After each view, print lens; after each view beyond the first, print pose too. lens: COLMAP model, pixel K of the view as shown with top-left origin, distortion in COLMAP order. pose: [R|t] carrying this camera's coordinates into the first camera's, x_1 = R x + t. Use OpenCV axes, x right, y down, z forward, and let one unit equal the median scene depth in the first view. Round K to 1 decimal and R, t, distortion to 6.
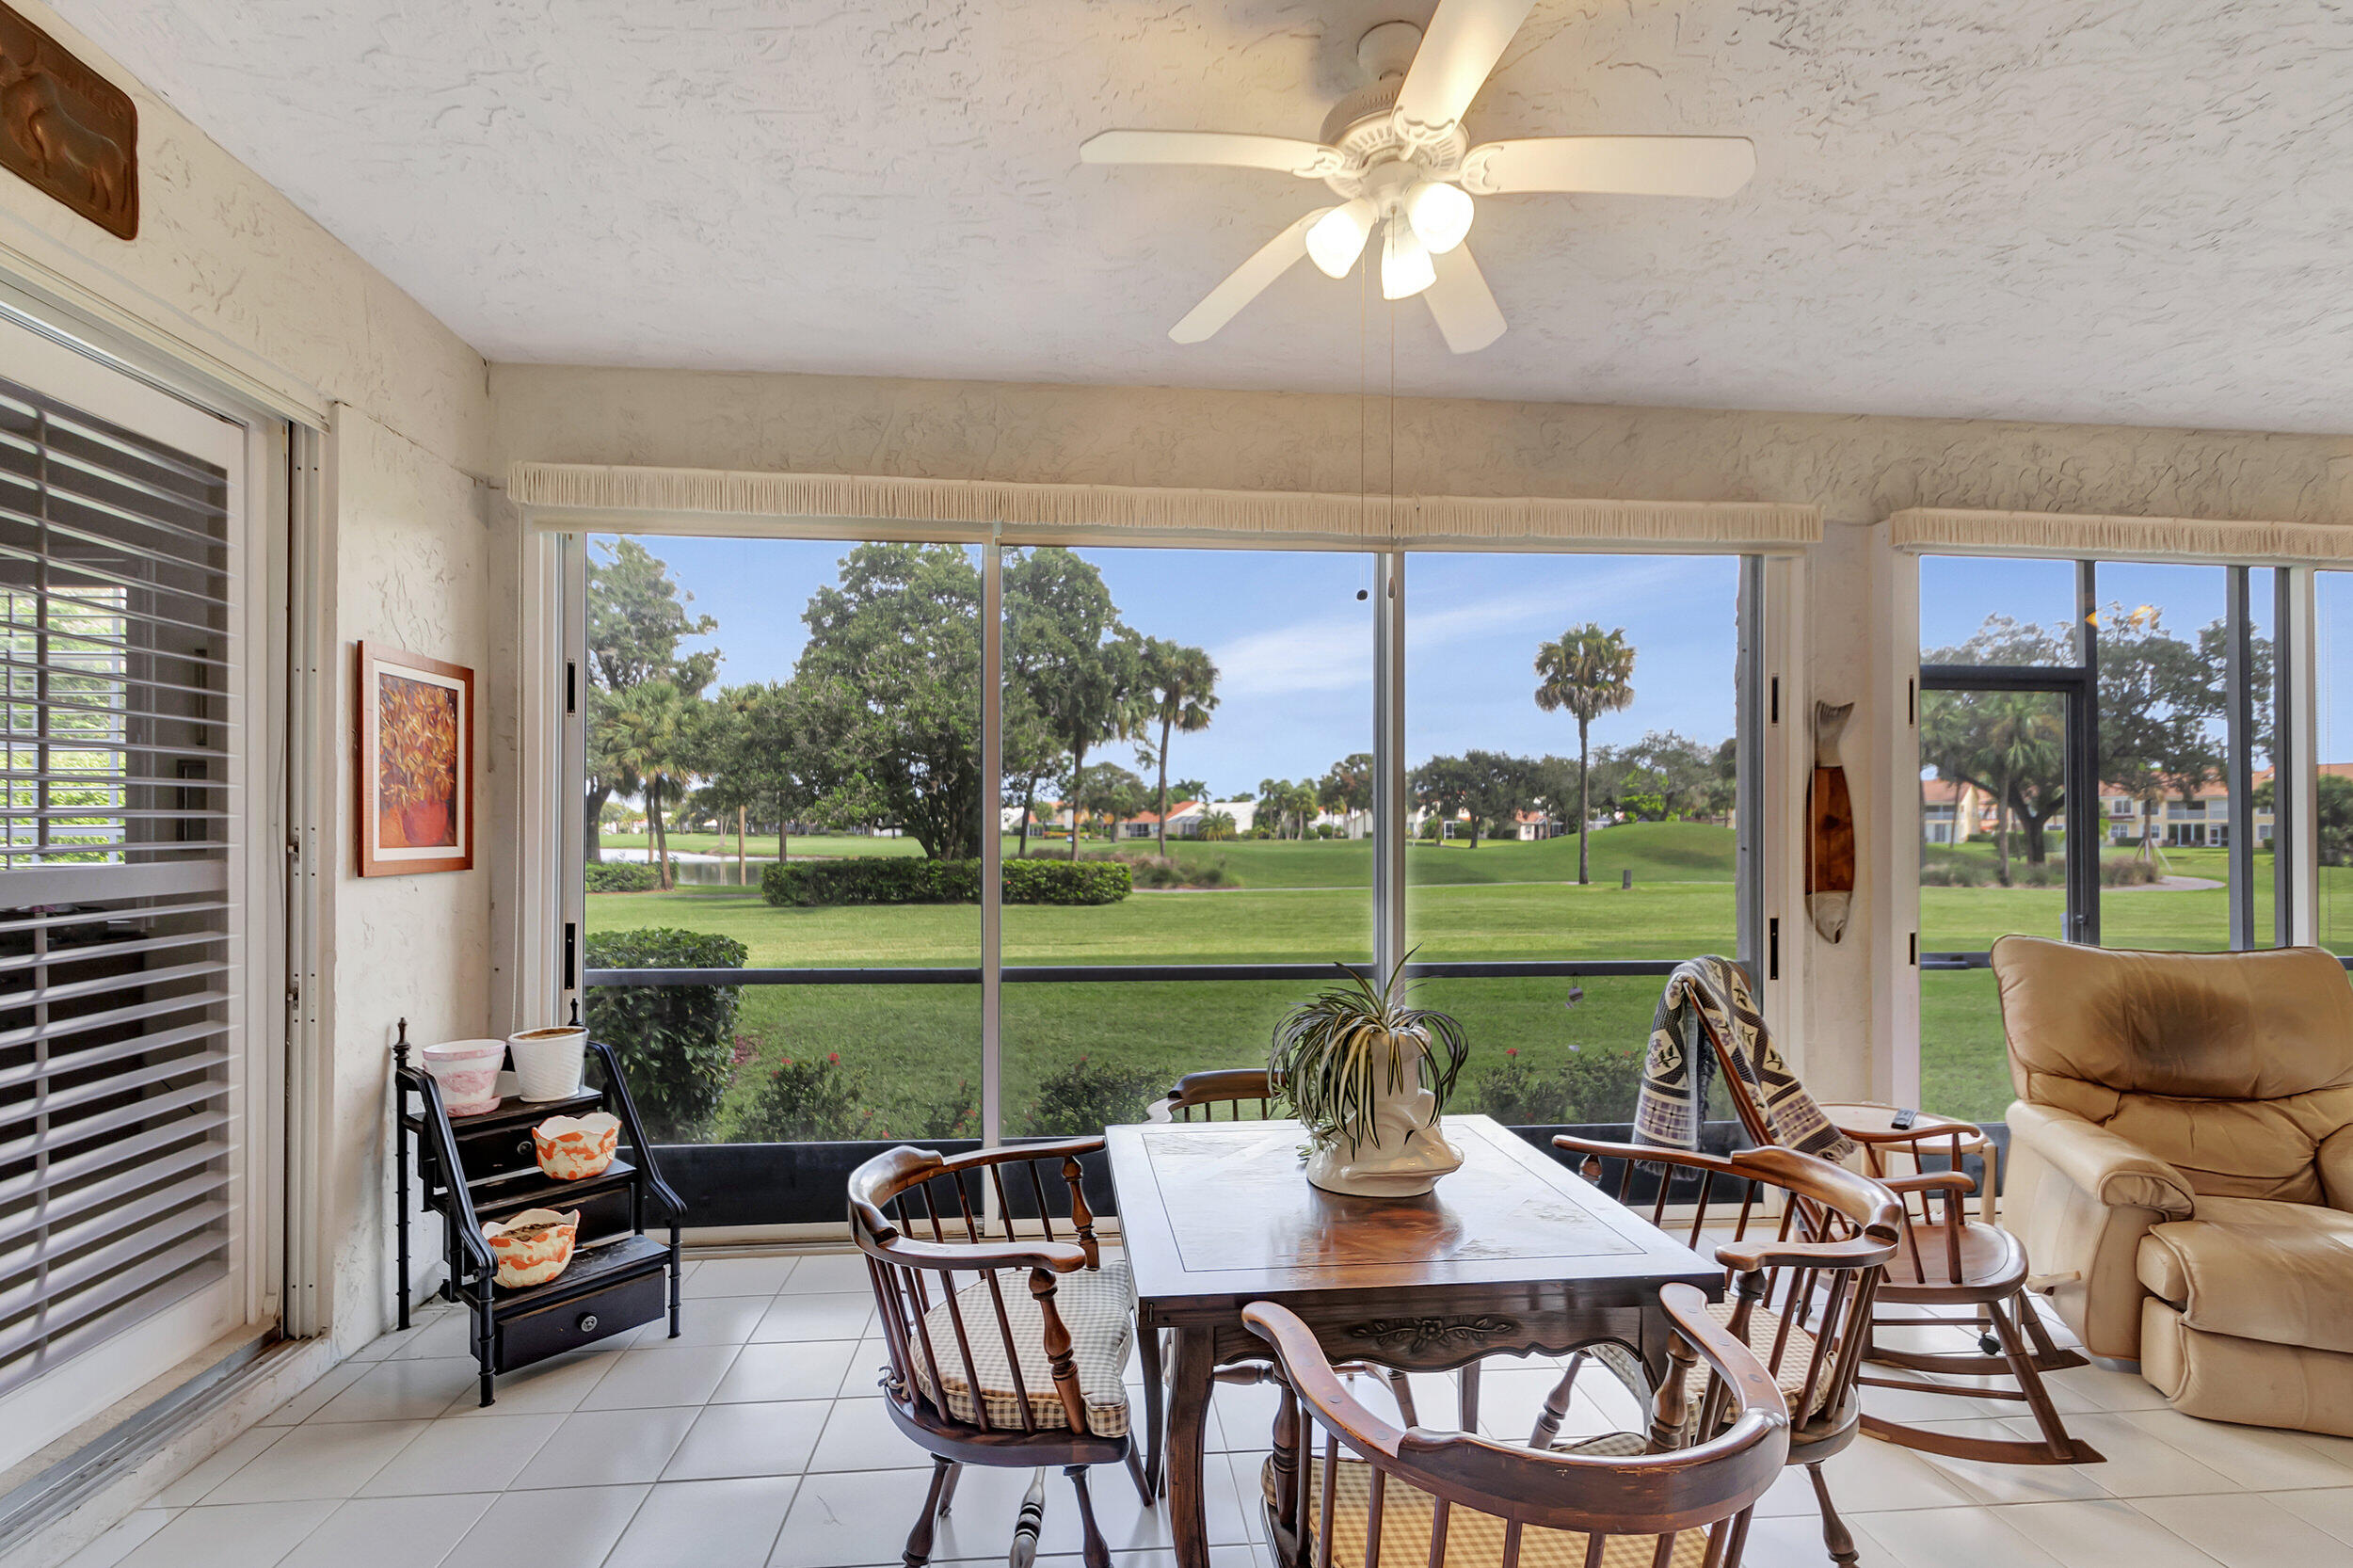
lens RADIAL K [[1055.3, 0, 1171.1], [0, 1055.3, 837.2], [0, 0, 1]] dist [-0.003046, -0.000361]
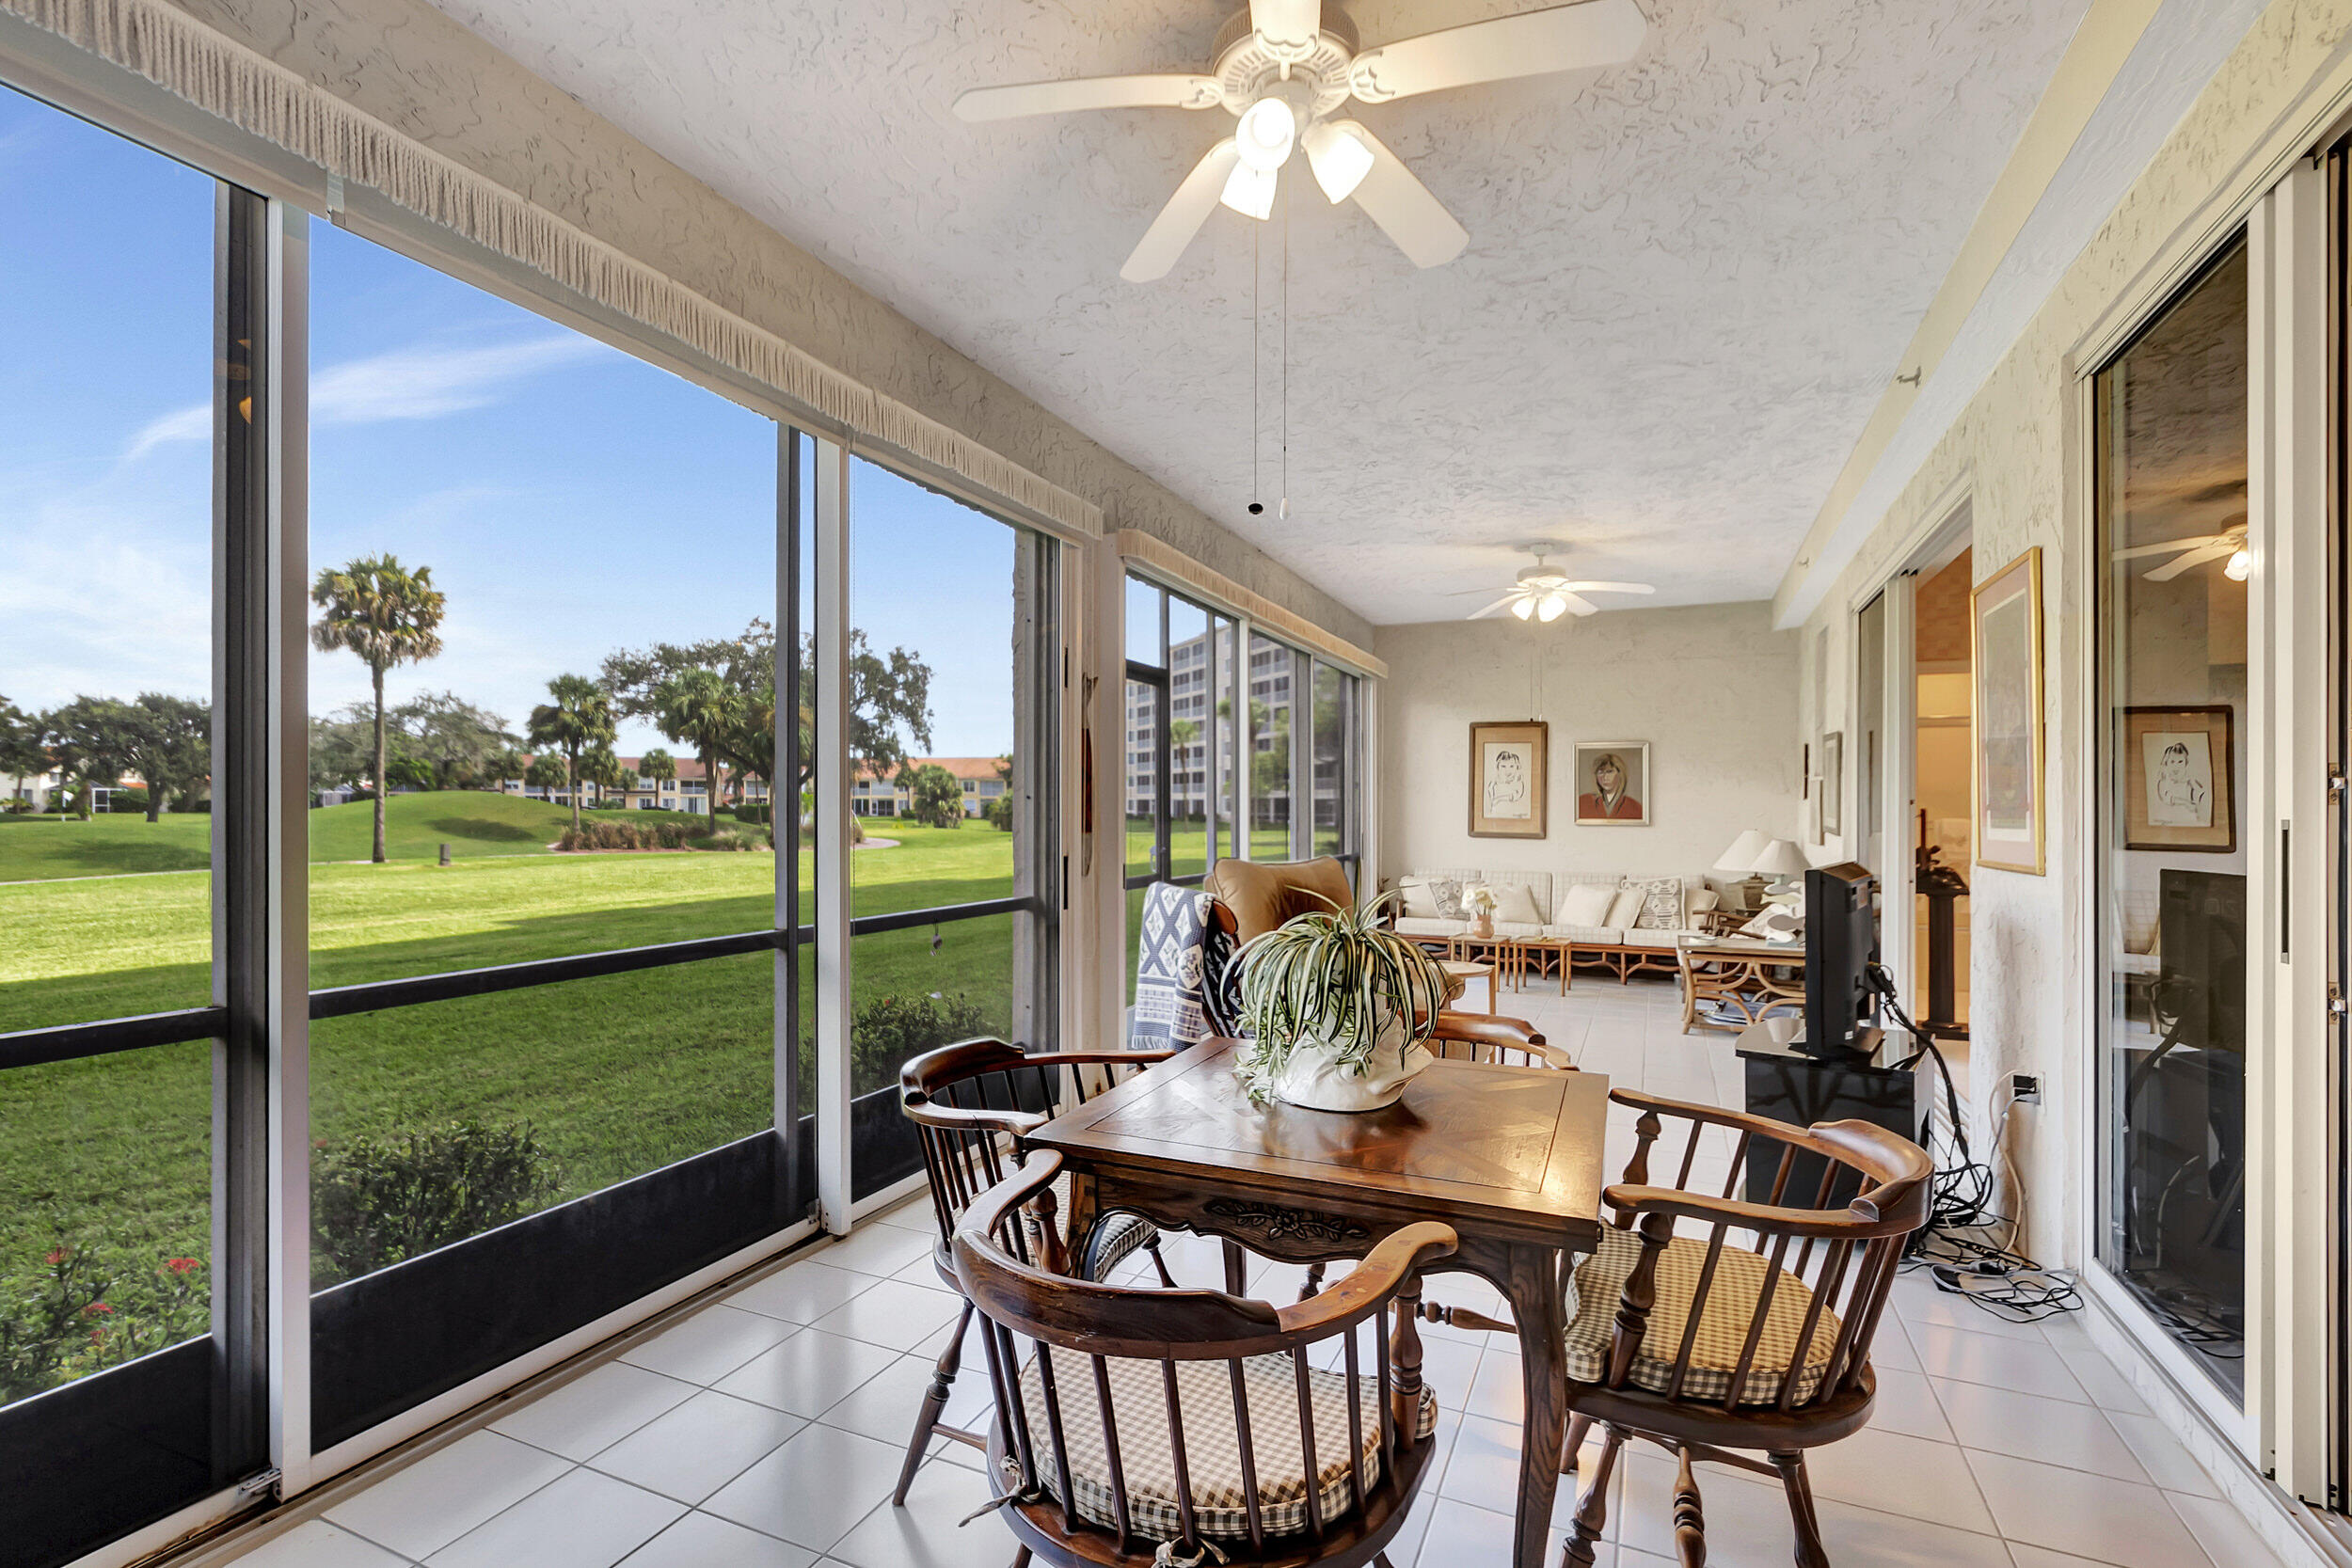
lens RADIAL K [[1070.4, 0, 1159.1], [0, 1070.4, 811.5], [0, 0, 1]] dist [-0.006167, -0.001041]
pose [[0.498502, -0.002871, 0.866884, -0.036337], [0.001579, 0.999996, 0.002404, 0.002321], [-0.866887, 0.000171, 0.498505, 0.030117]]
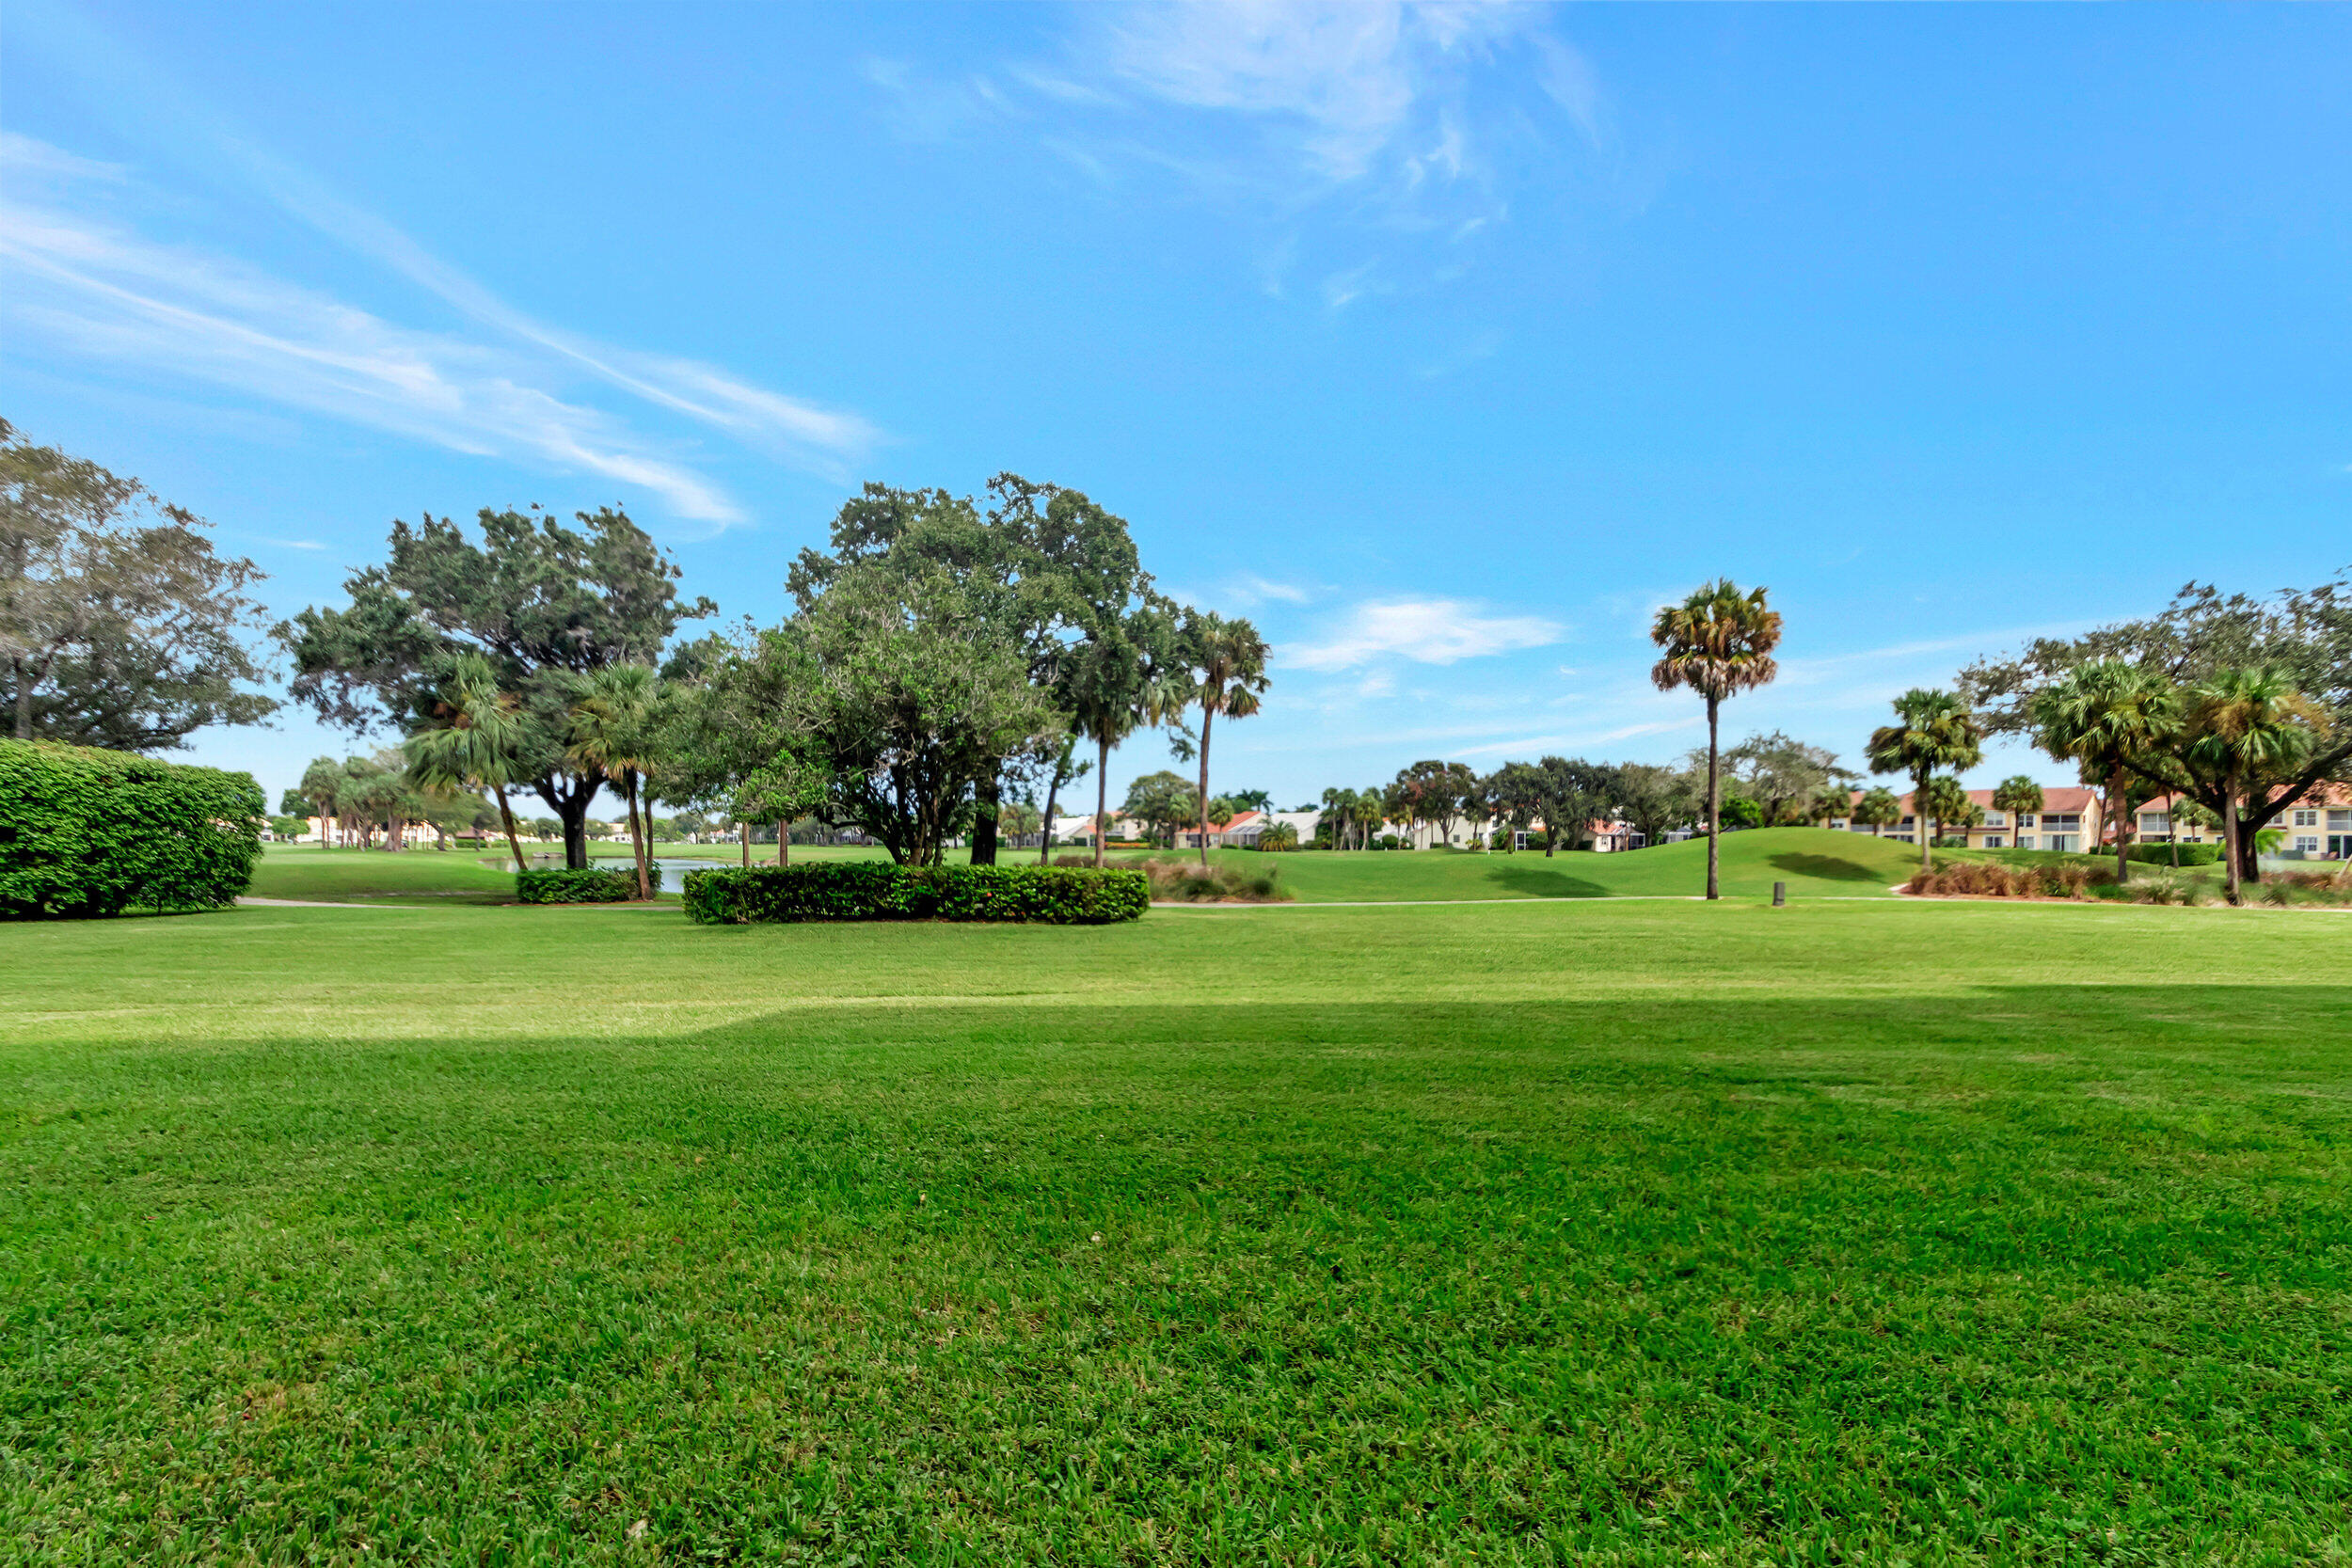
lens RADIAL K [[1043.5, 0, 1167.9], [0, 1043.5, 850.8], [0, 0, 1]] dist [-0.000002, -0.000432]
pose [[0.997957, 0.002092, -0.063862, 0.016917], [-0.001967, 0.999996, 0.002021, 0.005597], [0.063866, -0.001891, 0.997957, 0.150451]]
